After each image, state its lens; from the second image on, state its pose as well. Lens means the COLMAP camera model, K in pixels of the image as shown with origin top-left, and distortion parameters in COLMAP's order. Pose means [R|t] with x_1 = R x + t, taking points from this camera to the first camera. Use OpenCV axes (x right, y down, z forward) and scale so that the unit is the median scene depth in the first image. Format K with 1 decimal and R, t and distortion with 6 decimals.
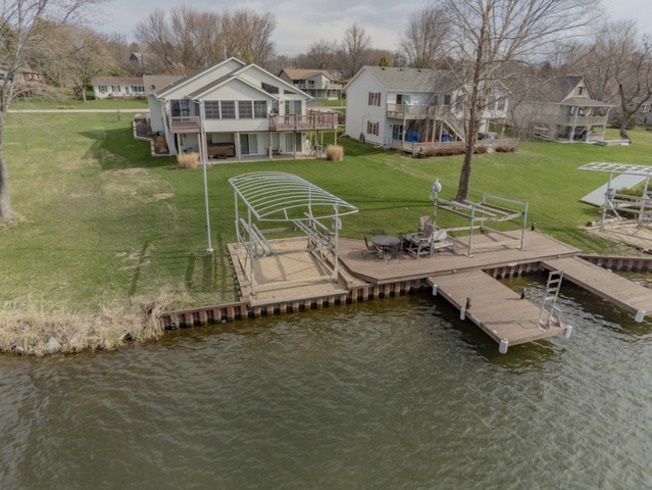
lens RADIAL K [[410.3, 0, 325.2], [0, 410.3, 244.7], [0, 0, 1]] dist [-0.044582, 0.009342]
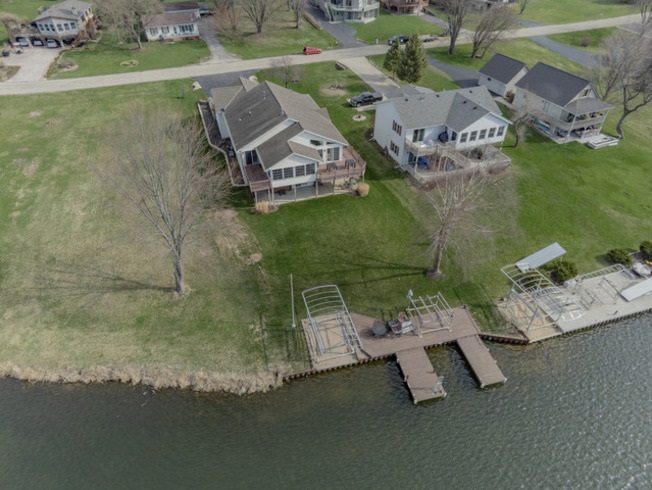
lens RADIAL K [[410.3, 0, 324.1], [0, 410.3, 243.3], [0, 0, 1]] dist [-0.044582, 0.009342]
pose [[0.996701, 0.042044, -0.069416, -0.001520], [-0.016556, 0.942690, 0.333260, -0.566307], [0.079450, -0.331011, 0.940276, -0.419593]]
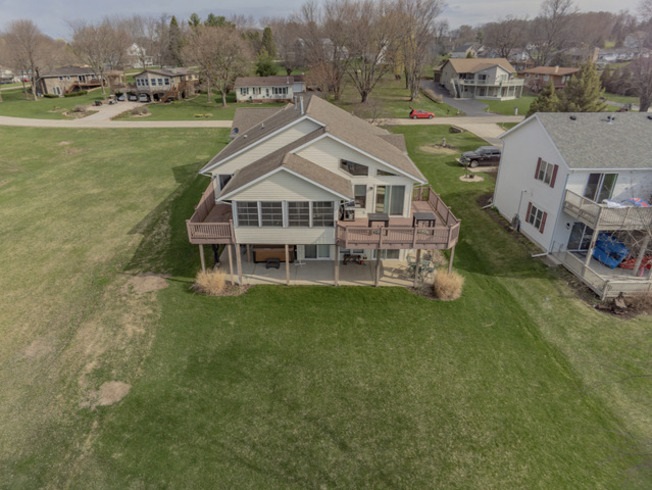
lens RADIAL K [[410.3, 0, 305.9], [0, 410.3, 244.3], [0, 0, 1]] dist [-0.044582, 0.009342]
pose [[0.902159, 0.151014, -0.404108, 0.077464], [-0.124956, 0.988047, 0.090271, -0.341147], [0.412910, -0.030943, 0.910246, 0.421200]]
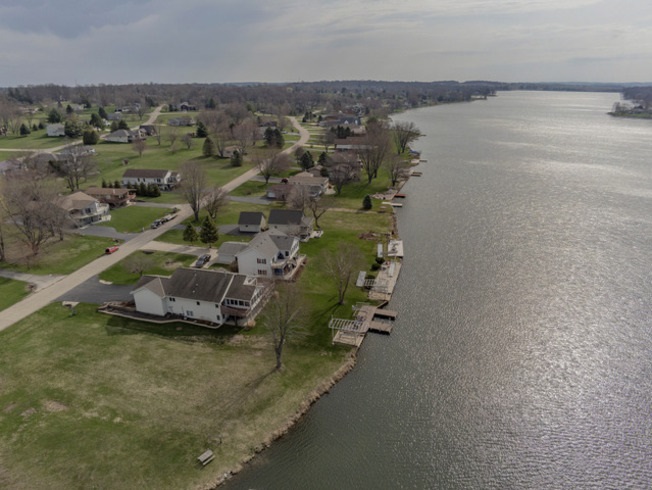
lens RADIAL K [[410.3, 0, 327.3], [0, 410.3, 245.7], [0, 0, 1]] dist [-0.044582, 0.009342]
pose [[0.616741, -0.316233, 0.720852, -1.648854], [0.304038, 0.940388, 0.152416, -0.871719], [-0.726079, 0.125165, 0.676123, -1.071413]]
